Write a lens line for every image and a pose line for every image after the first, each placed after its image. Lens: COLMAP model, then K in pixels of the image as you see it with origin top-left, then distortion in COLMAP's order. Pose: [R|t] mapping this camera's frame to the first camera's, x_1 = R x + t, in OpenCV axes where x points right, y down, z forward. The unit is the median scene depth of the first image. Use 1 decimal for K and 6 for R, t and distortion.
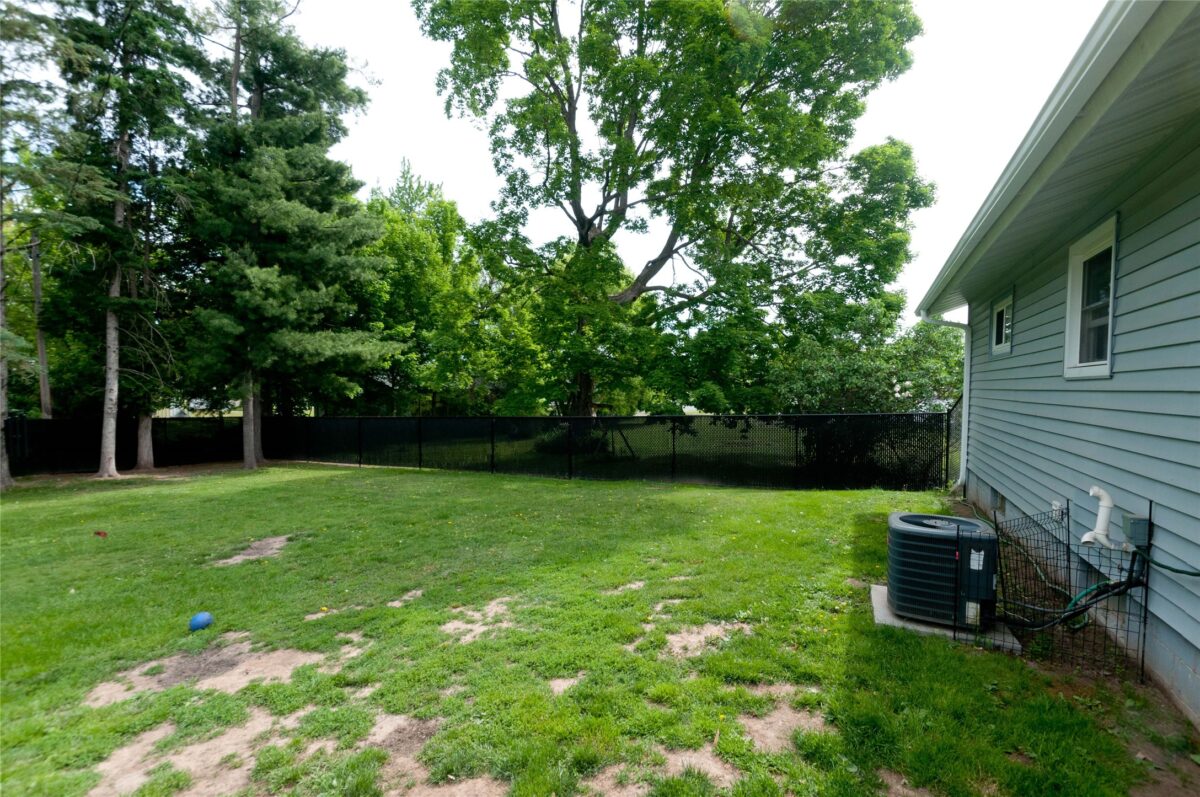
lens RADIAL K [[515.2, 0, 605.1], [0, 515.2, 408.3], [0, 0, 1]] dist [0.011648, -0.005288]
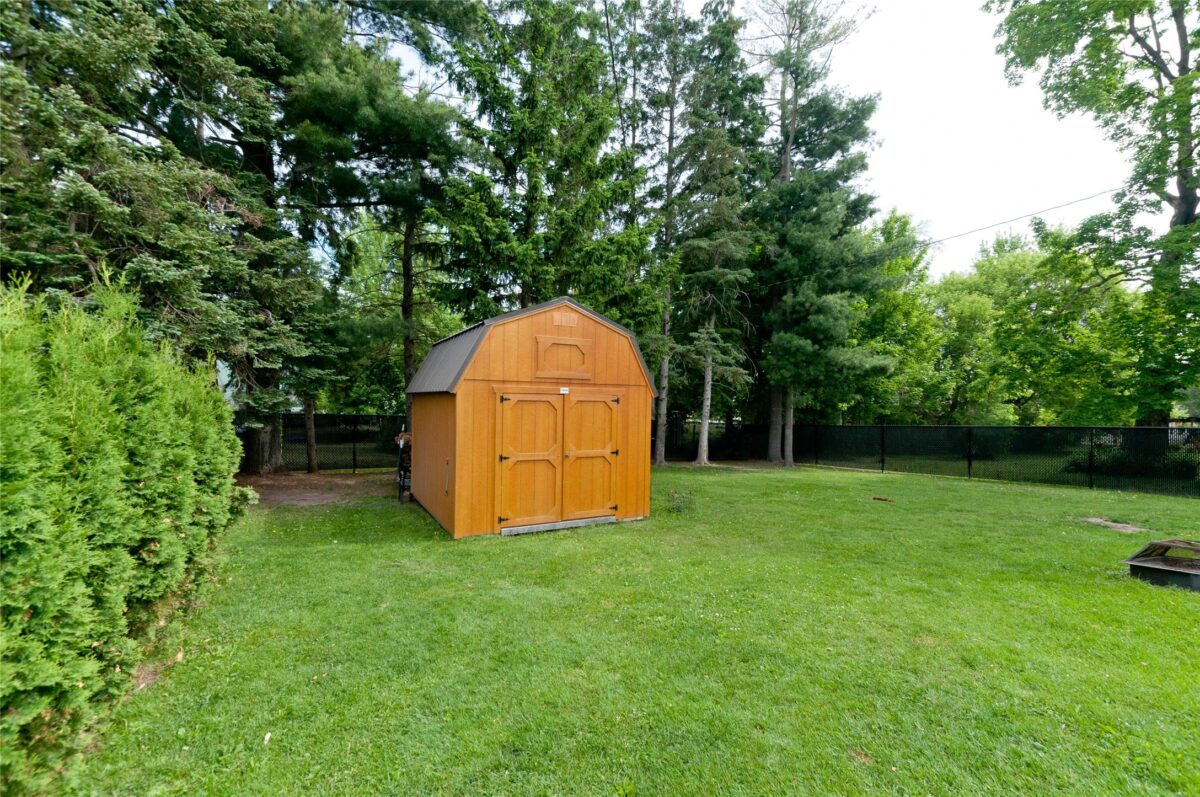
lens RADIAL K [[515.2, 0, 605.1], [0, 515.2, 408.3], [0, 0, 1]] dist [0.011648, -0.005288]
pose [[0.833541, 0.007160, -0.552411, -0.422081], [-0.031108, 0.998938, -0.033991, 0.040468], [0.551581, 0.045518, 0.832879, -0.231350]]
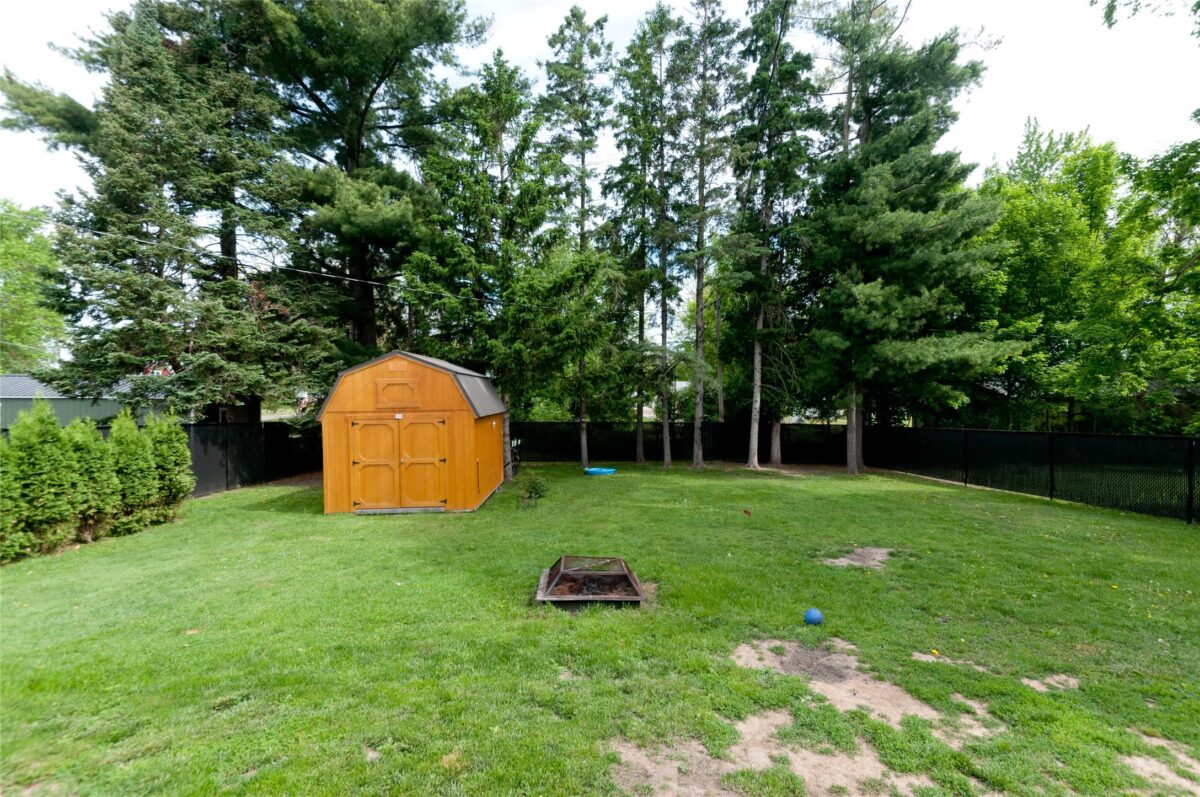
lens RADIAL K [[515.2, 0, 605.1], [0, 515.2, 408.3], [0, 0, 1]] dist [0.011648, -0.005288]
pose [[0.500434, 0.004897, -0.865761, -0.019962], [-0.021685, 0.999741, -0.006879, -0.000180], [0.865503, 0.022217, 0.500411, 0.022983]]
